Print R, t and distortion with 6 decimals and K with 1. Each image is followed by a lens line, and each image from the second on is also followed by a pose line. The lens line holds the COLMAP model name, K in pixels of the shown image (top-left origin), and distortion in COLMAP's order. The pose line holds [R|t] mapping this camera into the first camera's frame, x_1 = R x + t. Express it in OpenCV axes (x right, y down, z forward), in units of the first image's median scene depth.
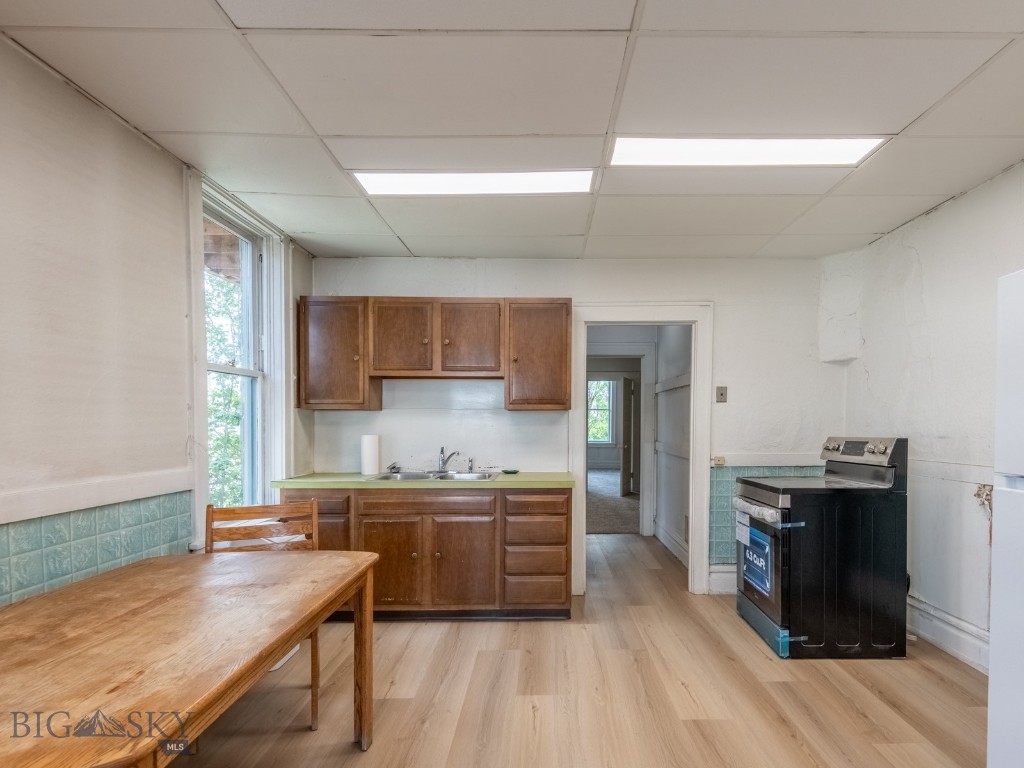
lens RADIAL K [[539.0, 0, 503.1], [0, 539.0, 441.7], [0, 0, 1]] dist [0.040621, -0.009288]
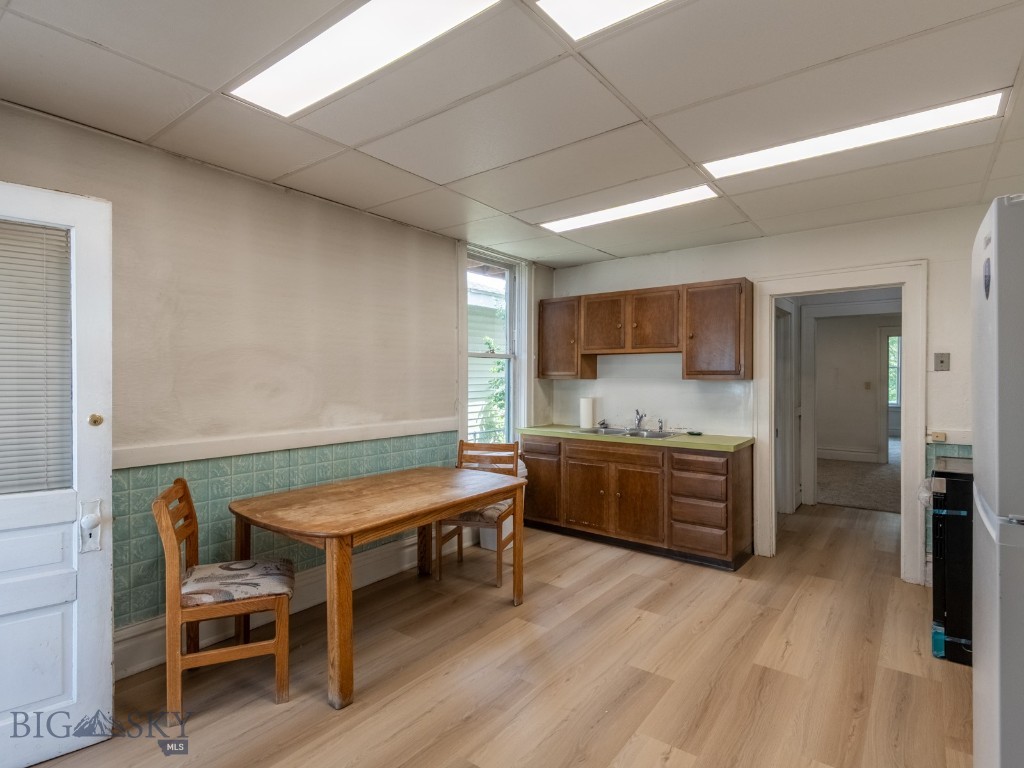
lens RADIAL K [[539.0, 0, 518.1], [0, 539.0, 381.1], [0, 0, 1]] dist [0.040621, -0.009288]
pose [[0.785023, 0.005625, -0.619441, 0.472967], [-0.019080, 0.999704, -0.015103, -0.033109], [0.619172, 0.023675, 0.784898, -0.147126]]
